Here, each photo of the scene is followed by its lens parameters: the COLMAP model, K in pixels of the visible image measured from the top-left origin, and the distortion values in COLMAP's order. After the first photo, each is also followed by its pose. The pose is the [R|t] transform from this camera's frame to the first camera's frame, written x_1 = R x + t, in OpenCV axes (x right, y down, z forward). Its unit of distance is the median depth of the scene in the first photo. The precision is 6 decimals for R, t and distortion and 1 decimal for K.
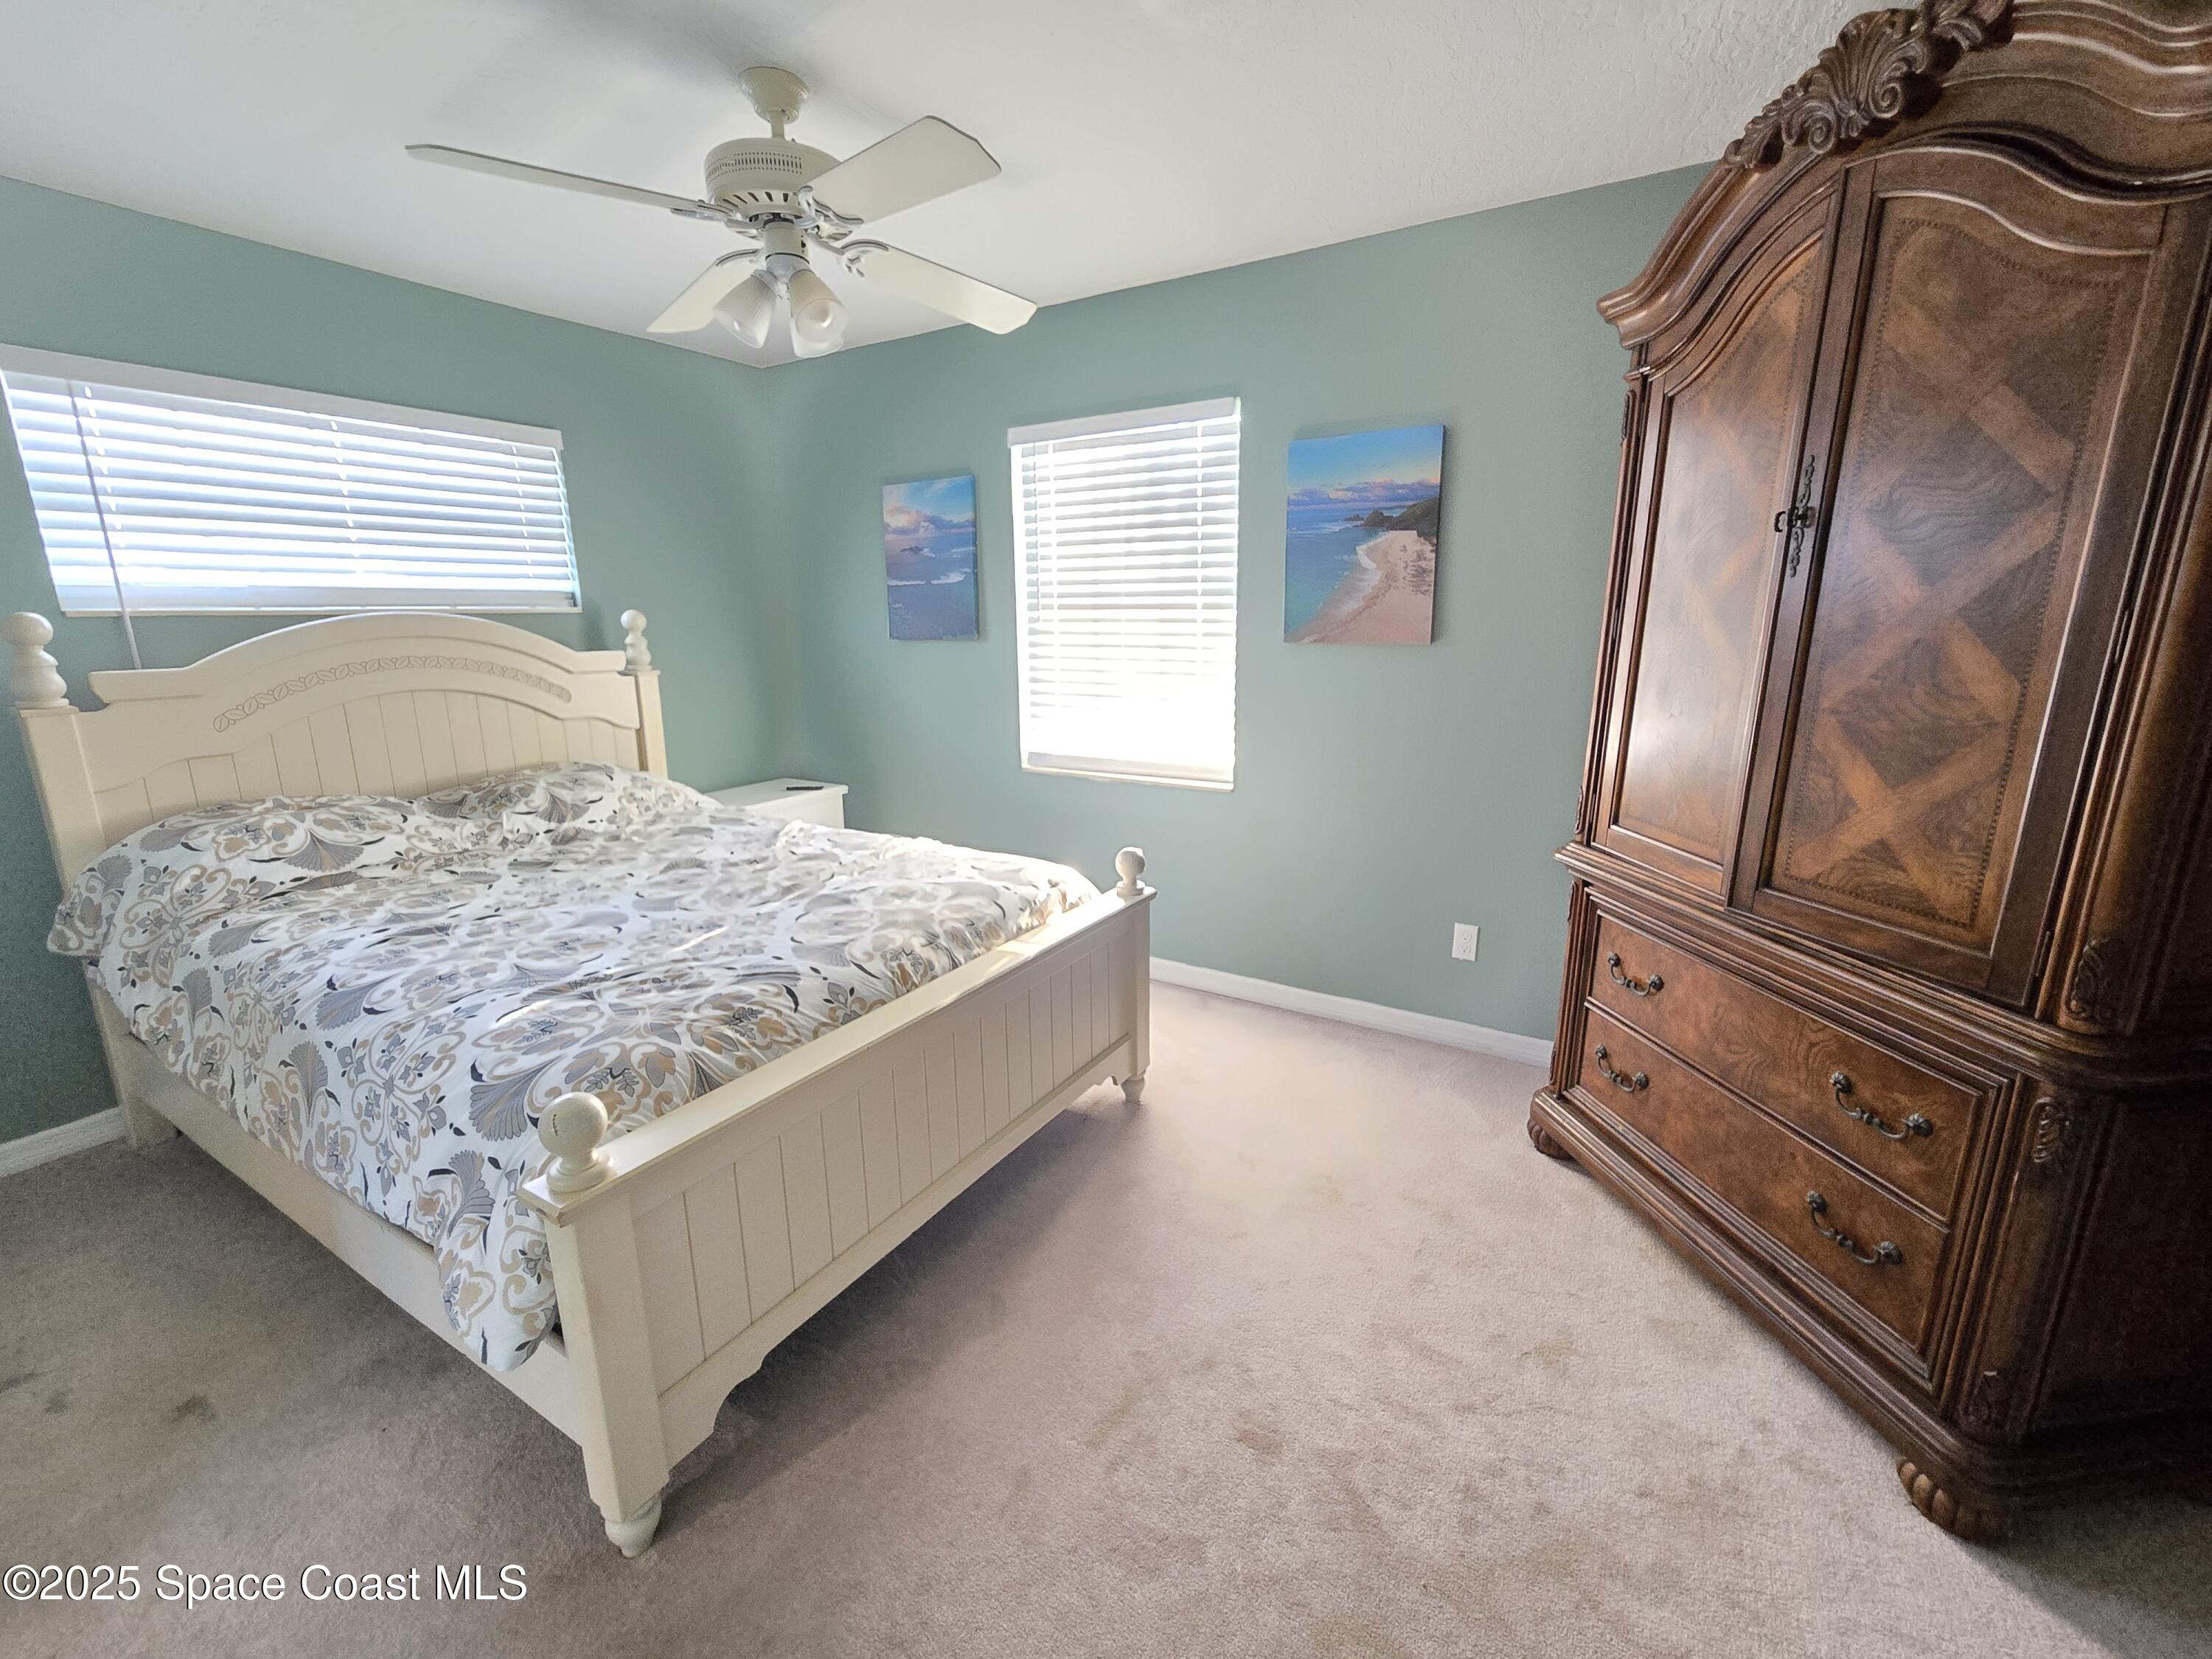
lens RADIAL K [[914.3, 0, 1101.4], [0, 914.3, 818.2], [0, 0, 1]] dist [-0.000574, 0.001347]
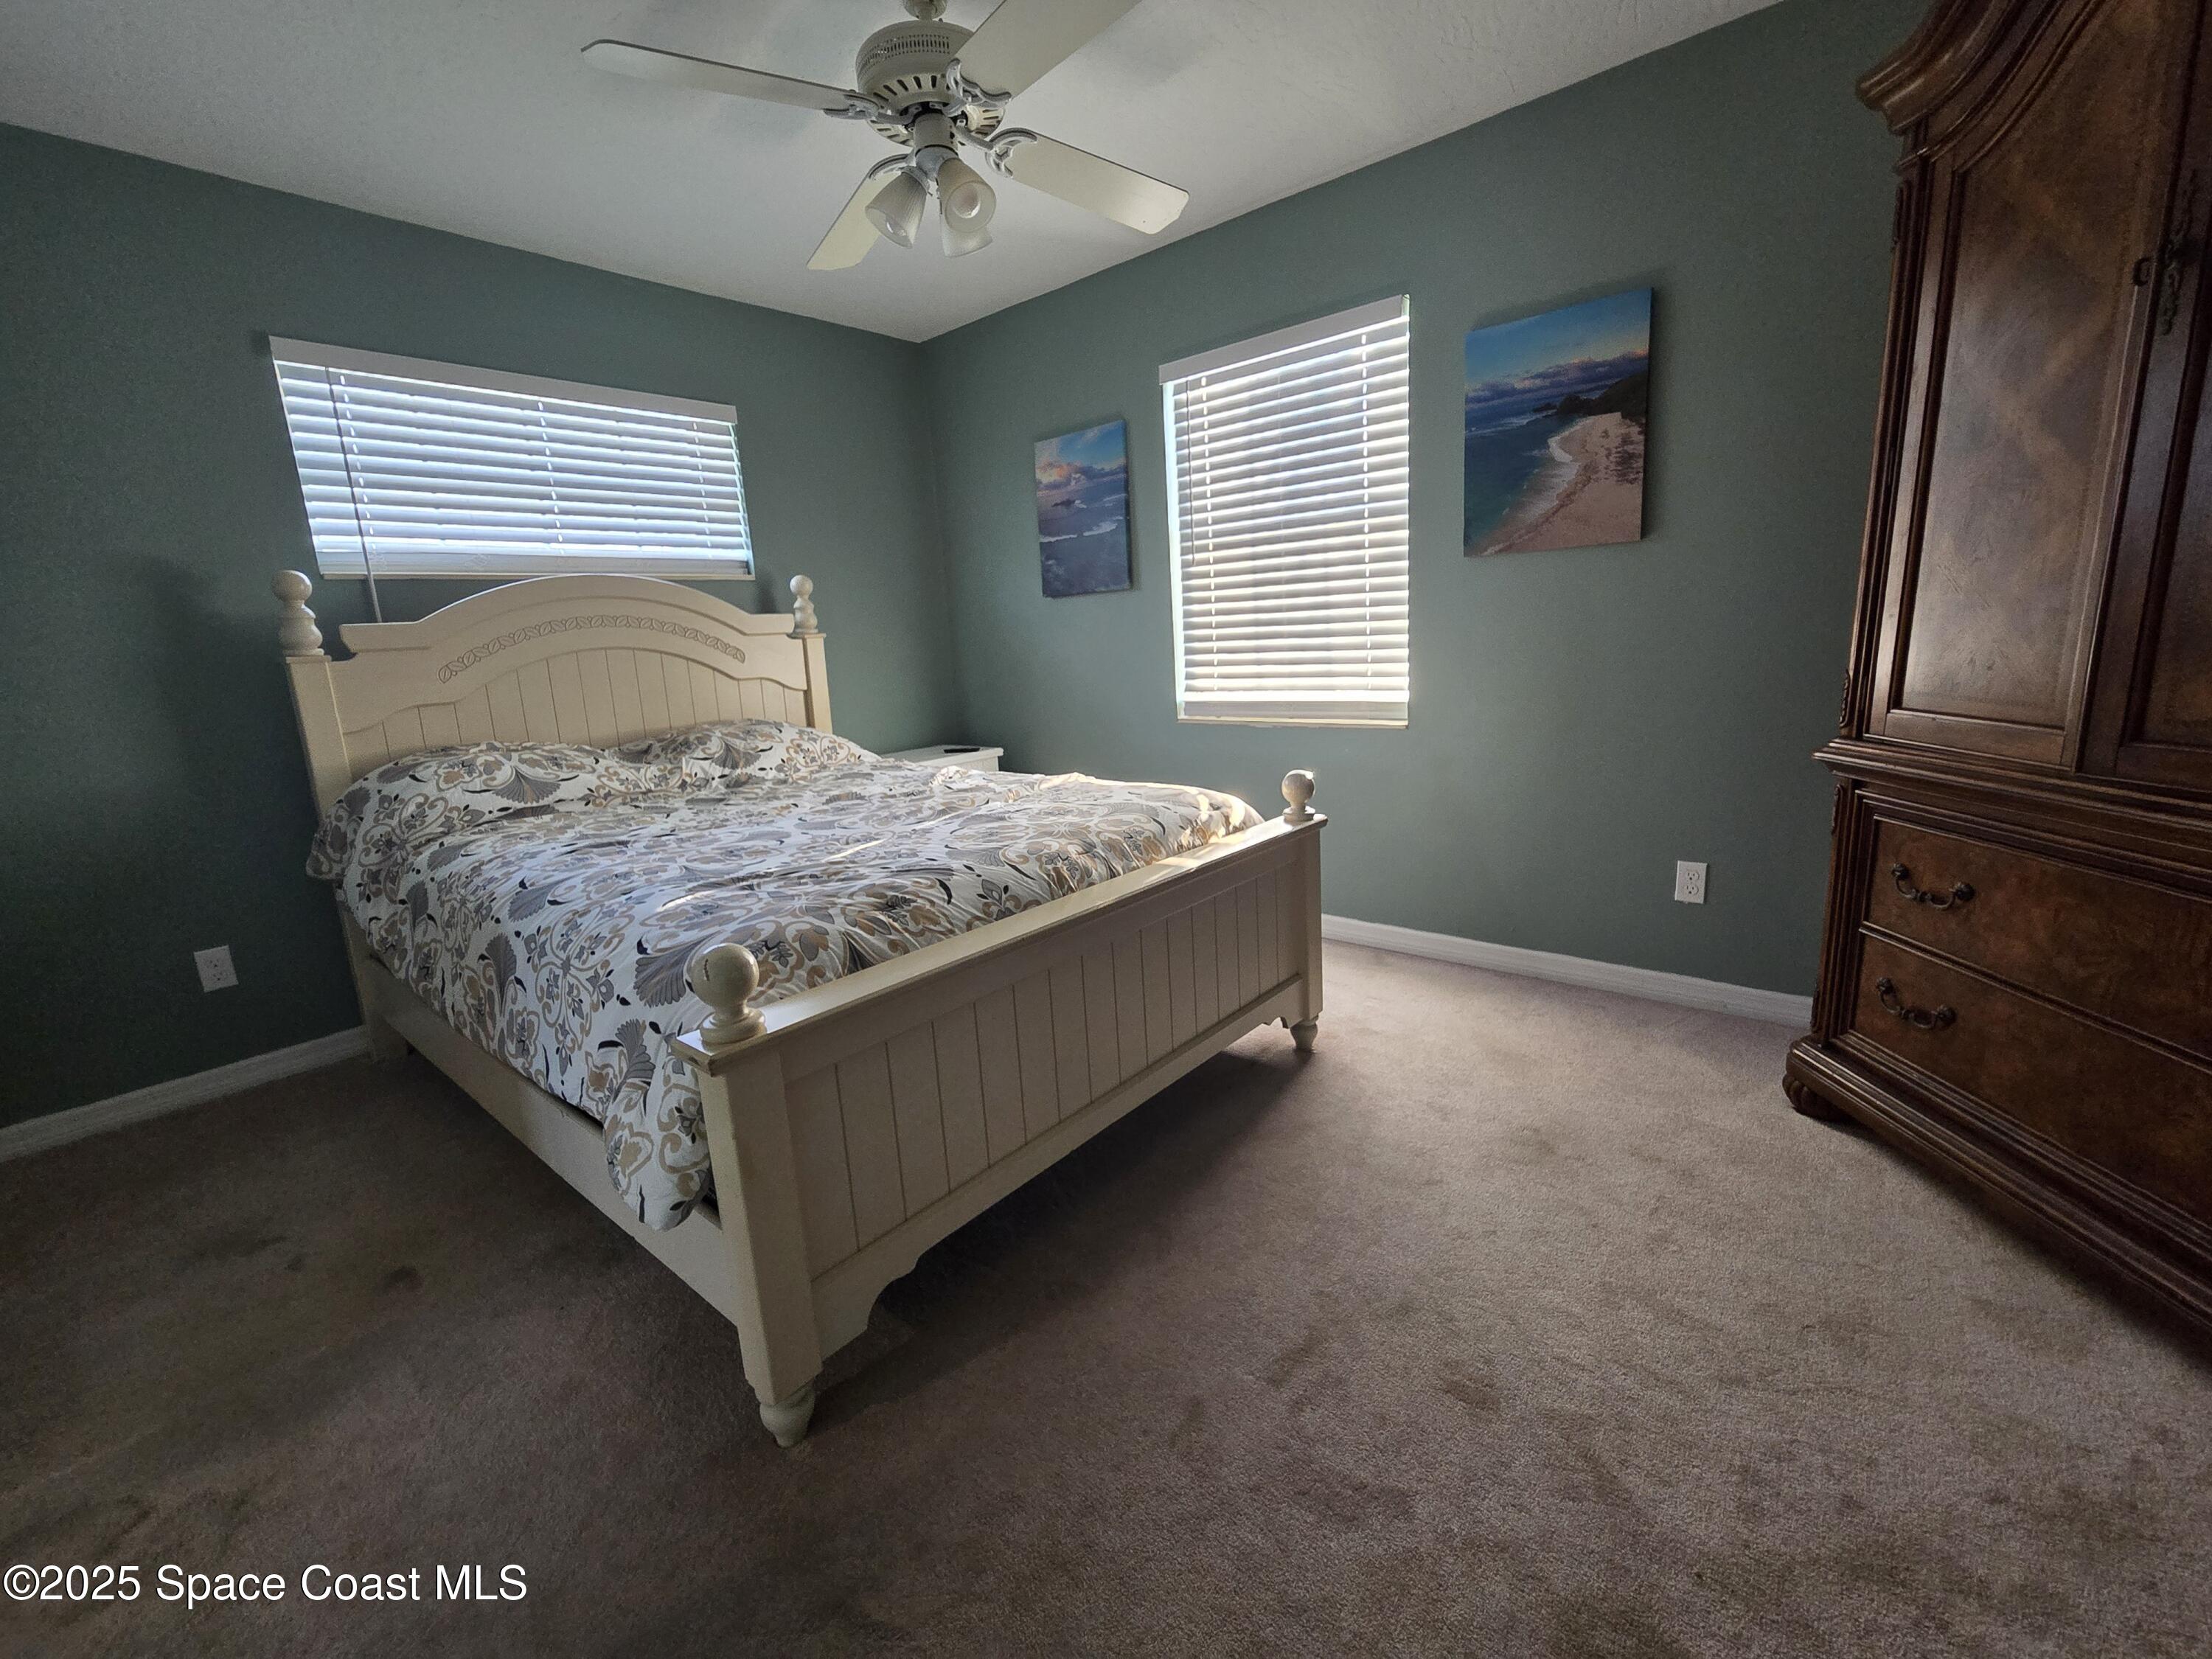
lens RADIAL K [[915.3, 0, 1104.3], [0, 915.3, 811.7], [0, 0, 1]] dist [0.000388, 0.000478]
pose [[0.986585, -0.014877, -0.162568, -0.013791], [0.011105, 0.999648, -0.024091, 0.112582], [0.162870, 0.021962, 0.986403, 0.064447]]
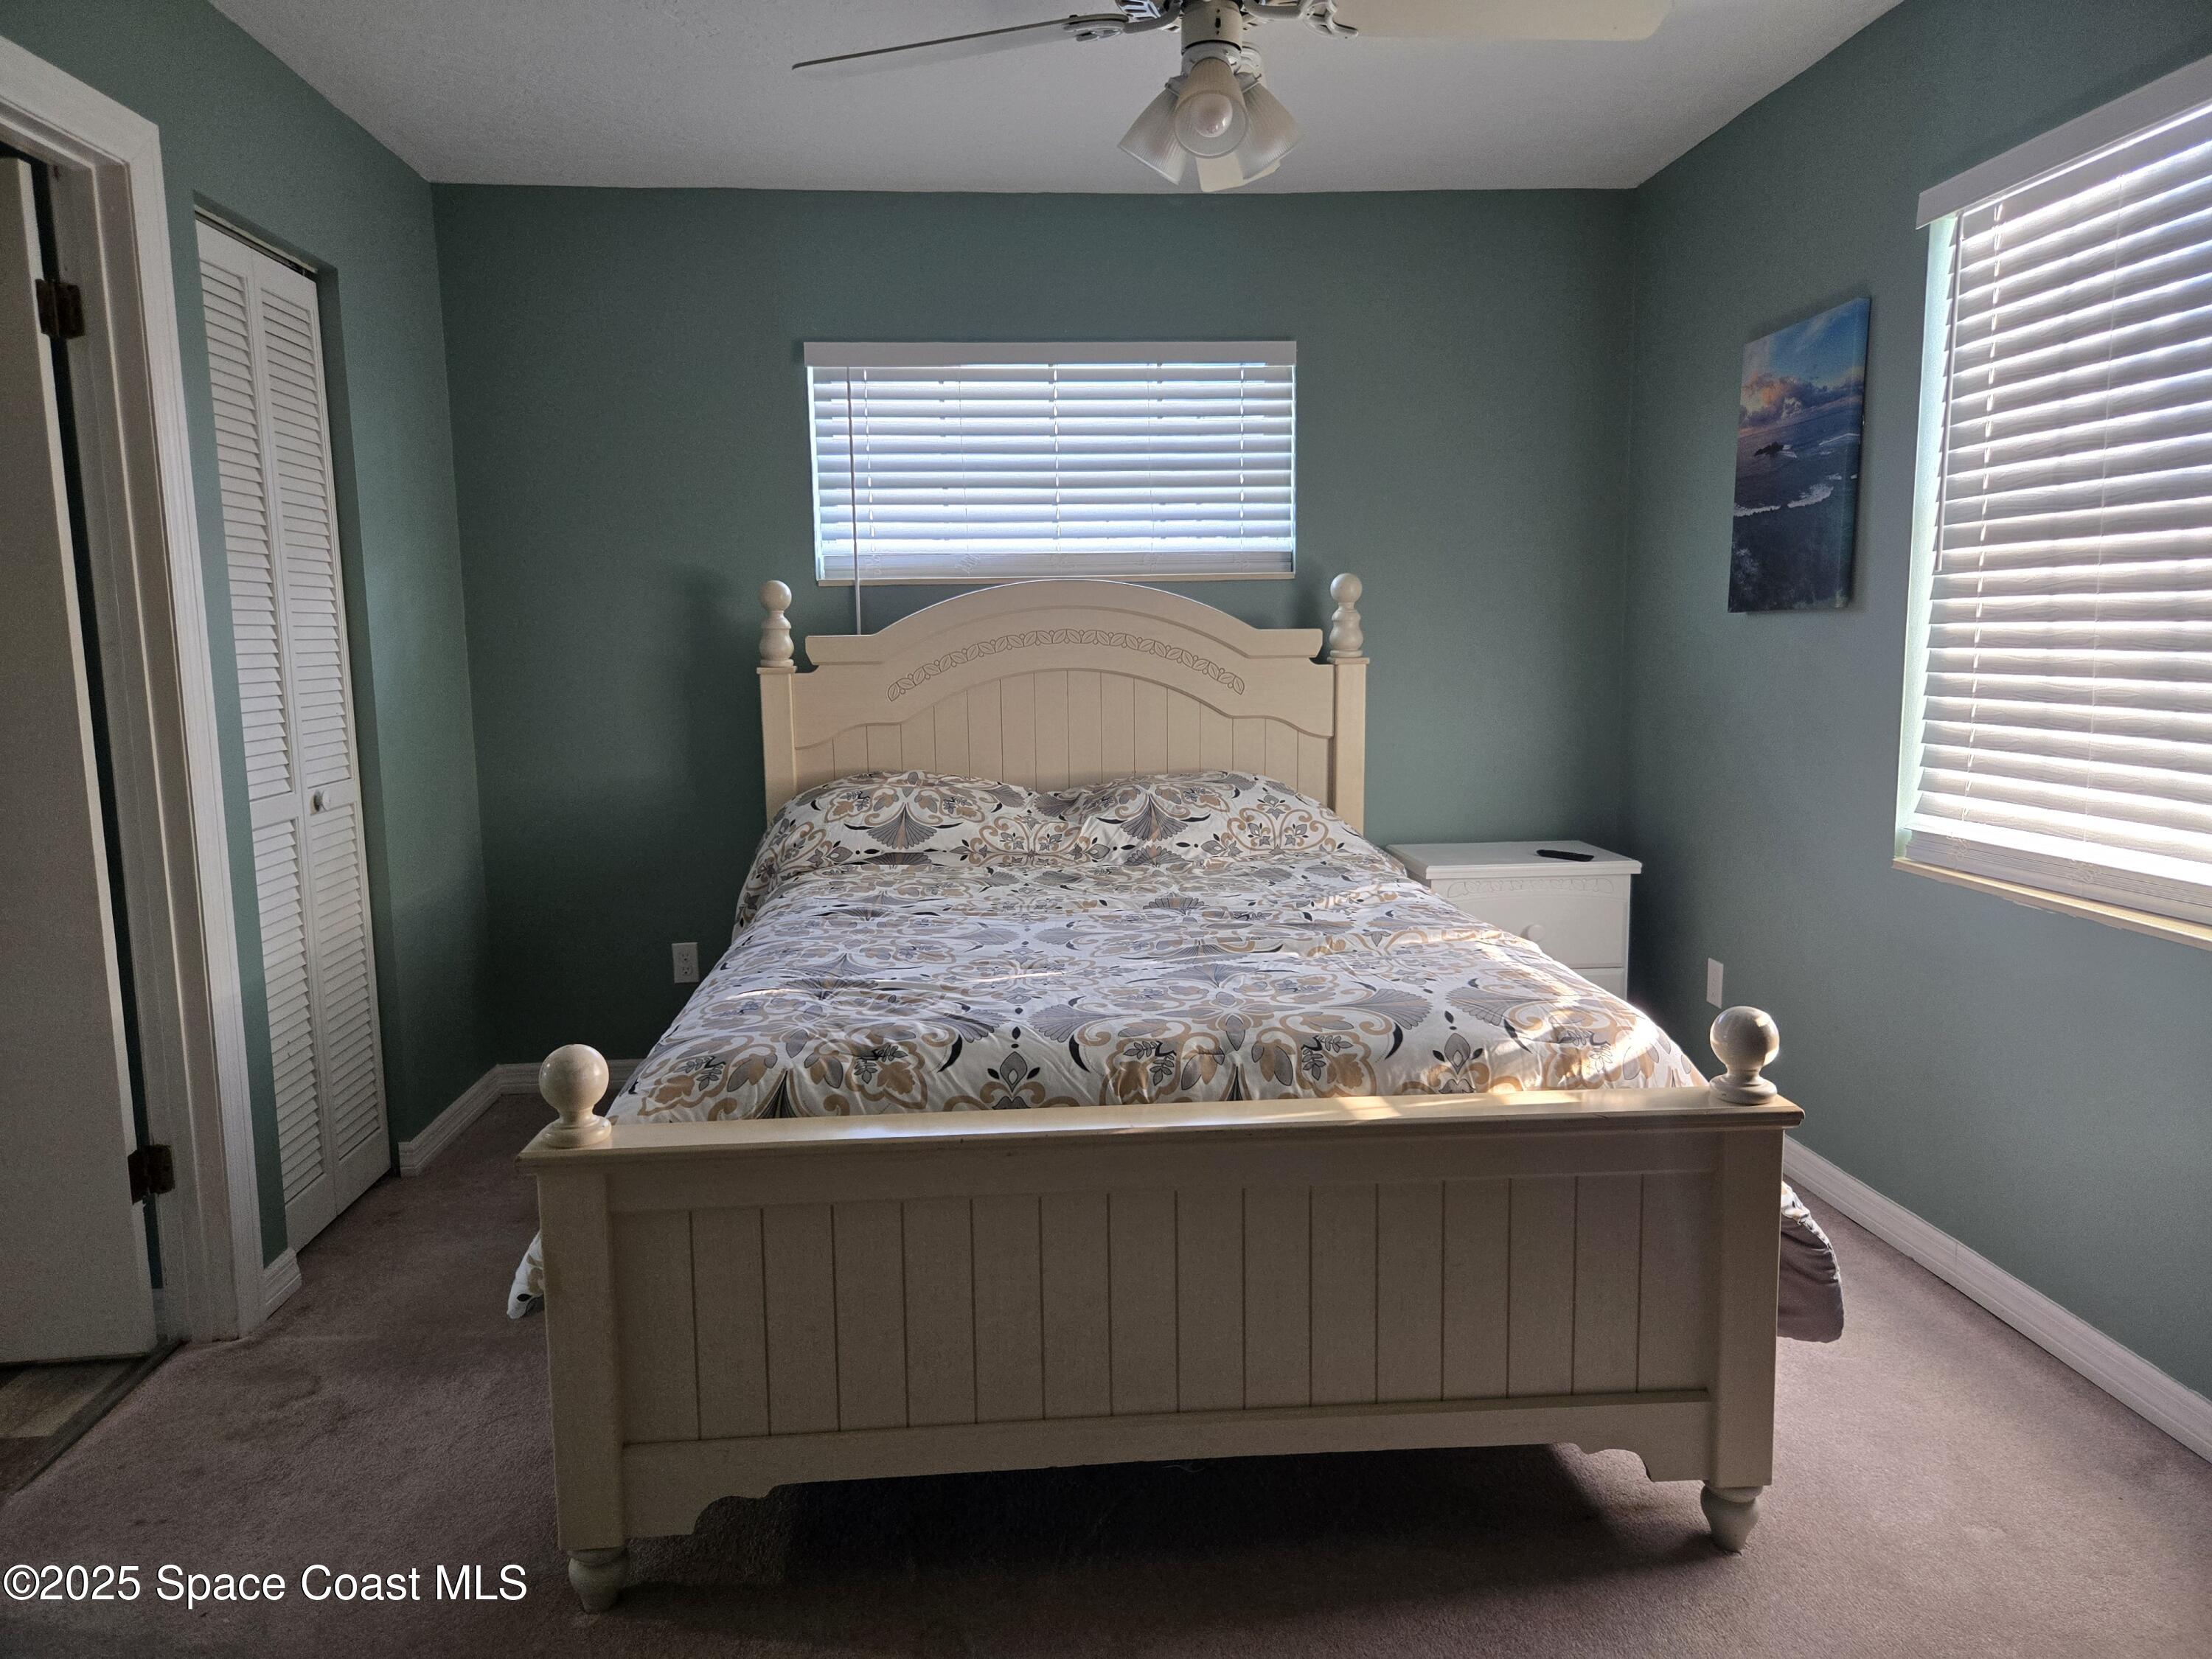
lens RADIAL K [[1475.8, 0, 1097.8], [0, 1475.8, 834.8], [0, 0, 1]] dist [0.066455, -0.056702]
pose [[0.585041, 0.110009, -0.803508, 0.543396], [-0.169266, 0.985501, 0.011682, -0.009024], [0.793143, 0.129172, 0.595179, 0.291329]]
